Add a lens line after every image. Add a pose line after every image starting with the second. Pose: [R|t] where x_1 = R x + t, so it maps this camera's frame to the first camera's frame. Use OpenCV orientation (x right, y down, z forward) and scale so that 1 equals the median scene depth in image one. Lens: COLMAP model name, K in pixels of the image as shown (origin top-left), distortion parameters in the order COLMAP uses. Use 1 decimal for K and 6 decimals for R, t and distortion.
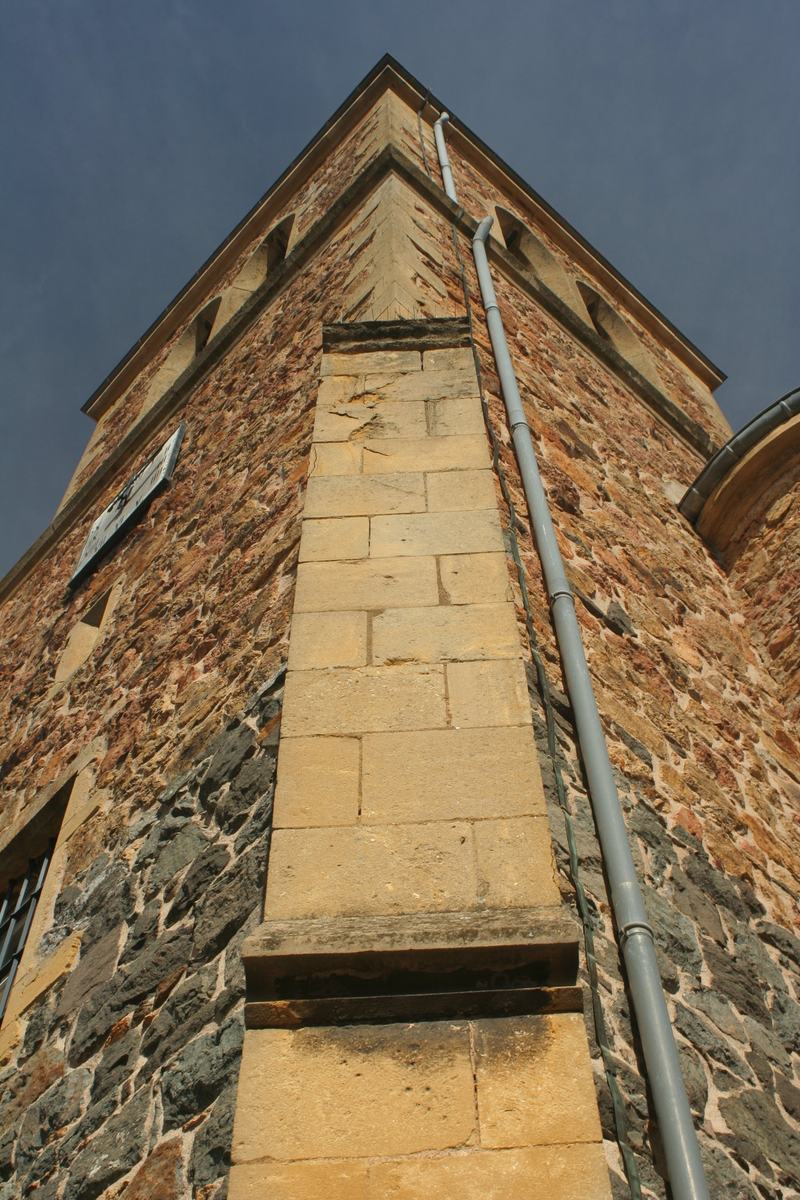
lens RADIAL K [[1529.7, 0, 400.0], [0, 1529.7, 600.0], [0, 0, 1]] dist [-0.157716, 0.082719]
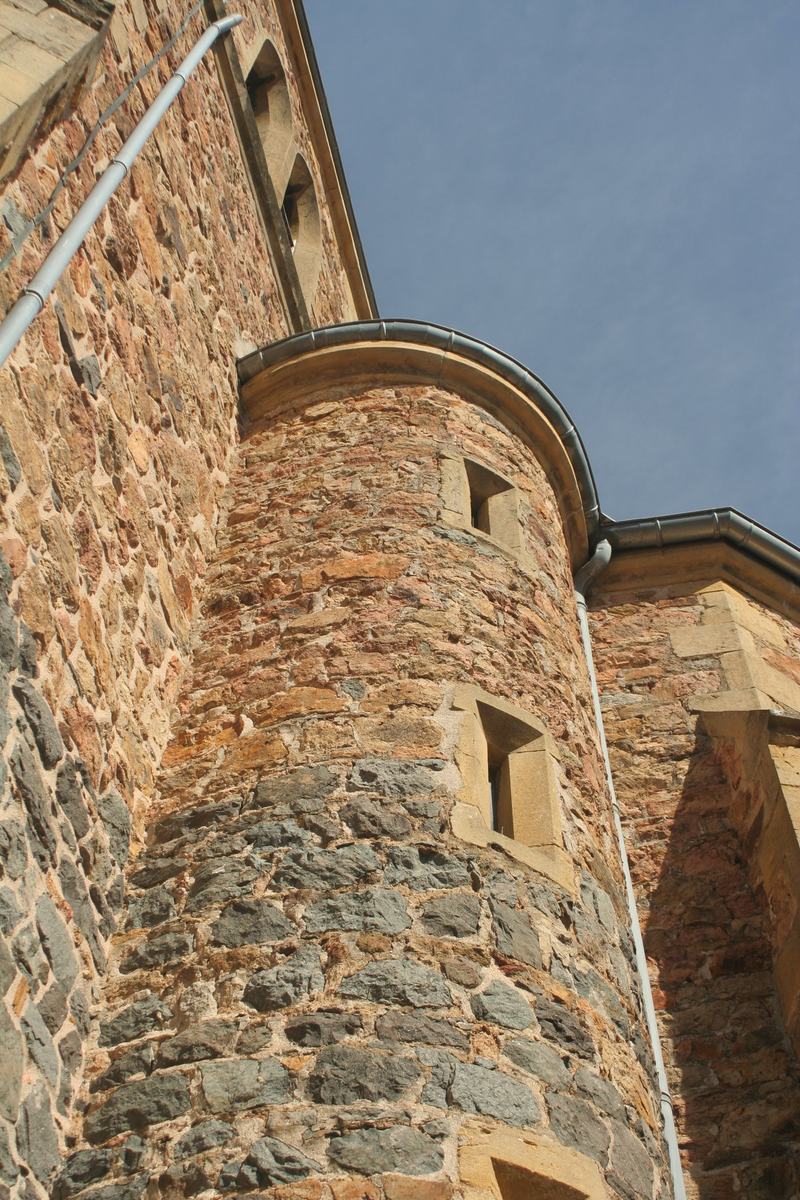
lens RADIAL K [[1562.7, 0, 400.0], [0, 1562.7, 600.0], [0, 0, 1]] dist [-0.147846, 0.046872]
pose [[0.825483, 0.499835, 0.262189, 0.103823], [-0.511552, 0.858837, -0.026698, 0.051669], [-0.238523, -0.112085, 0.964647, 0.011249]]
